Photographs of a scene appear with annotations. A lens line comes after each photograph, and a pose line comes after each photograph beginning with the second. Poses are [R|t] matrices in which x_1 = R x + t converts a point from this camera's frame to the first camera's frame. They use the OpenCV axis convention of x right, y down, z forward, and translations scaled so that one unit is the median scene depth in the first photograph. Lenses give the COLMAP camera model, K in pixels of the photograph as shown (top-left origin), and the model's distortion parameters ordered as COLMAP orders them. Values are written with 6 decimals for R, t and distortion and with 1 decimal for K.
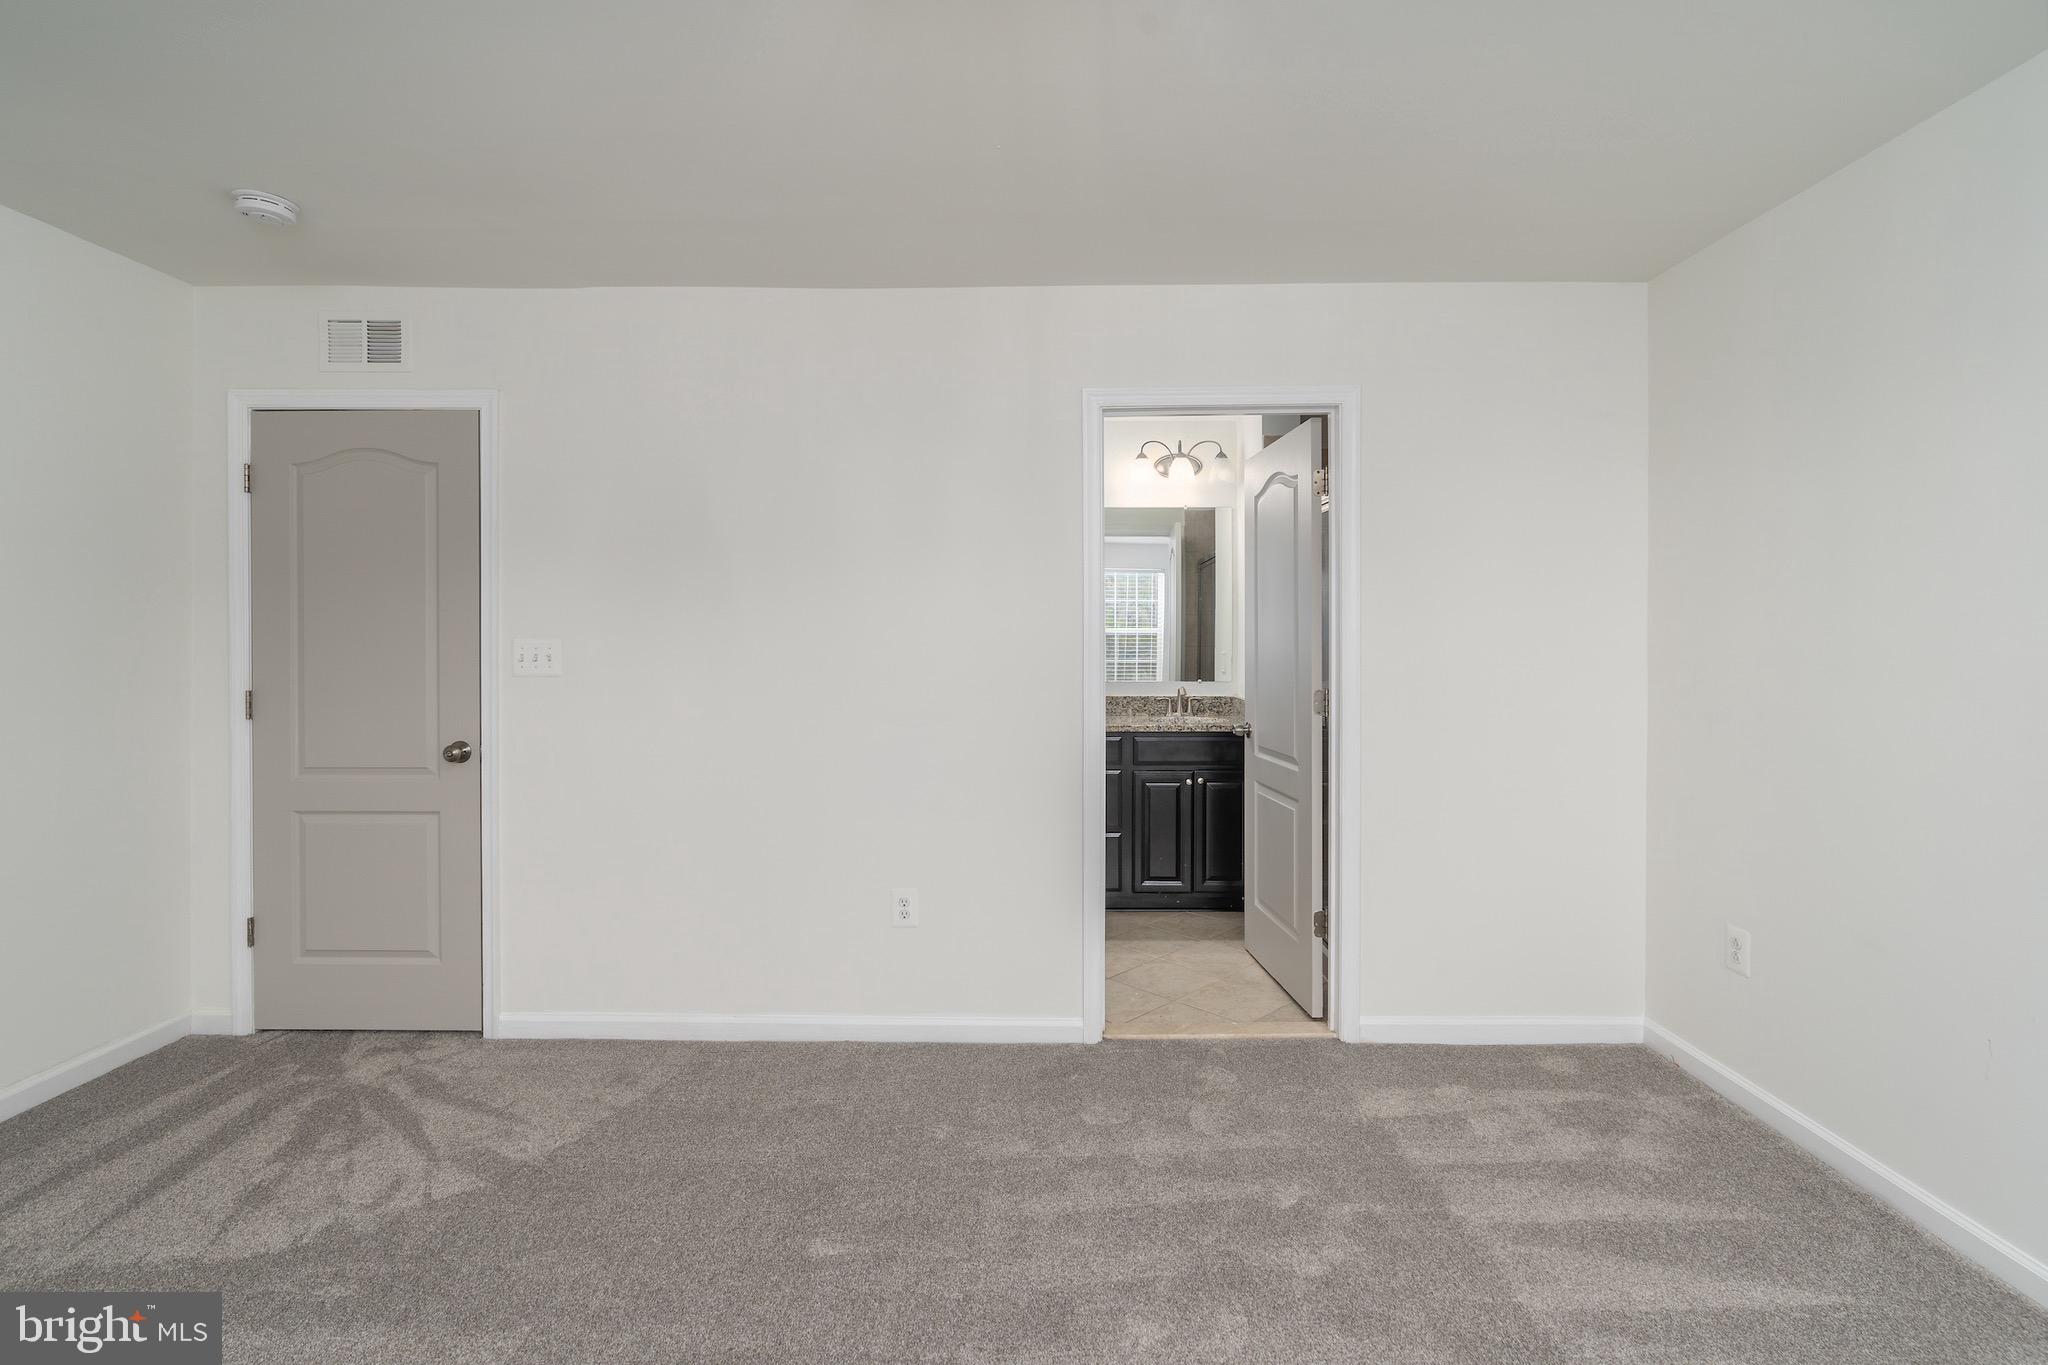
lens RADIAL K [[931.8, 0, 1053.1], [0, 931.8, 644.5], [0, 0, 1]] dist [-0.012711, 0.005913]
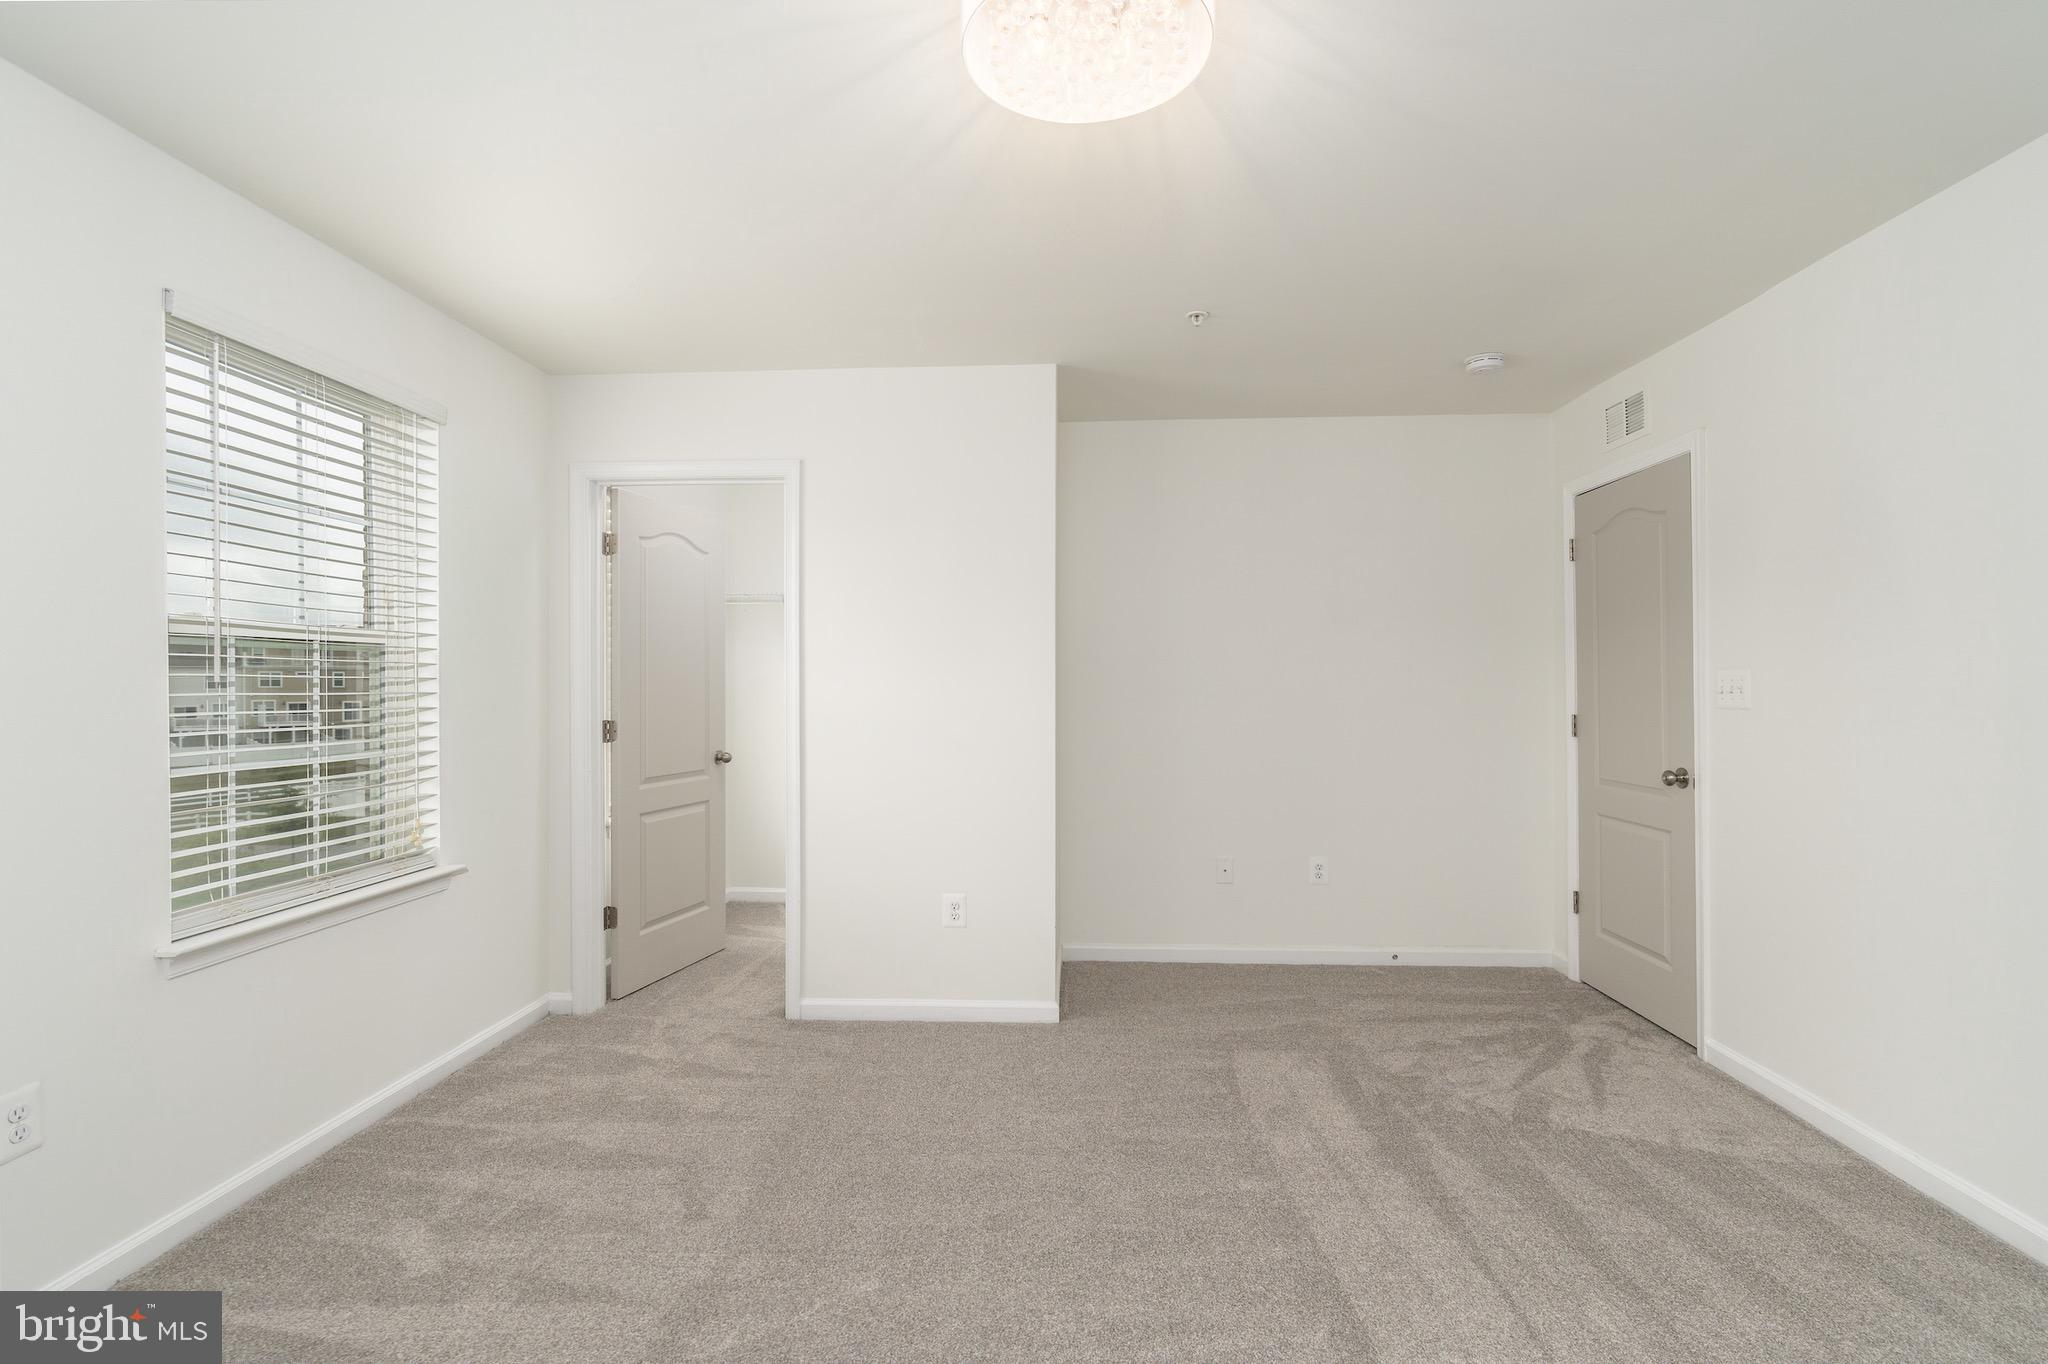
lens RADIAL K [[931.8, 0, 1034.3], [0, 931.8, 690.9], [0, 0, 1]] dist [-0.012711, 0.005913]
pose [[-0.039403, 0.003928, -0.999216, 0.477912], [-0.000464, 0.999992, 0.003949, 0.012704], [0.999223, 0.000620, -0.039400, 0.314434]]
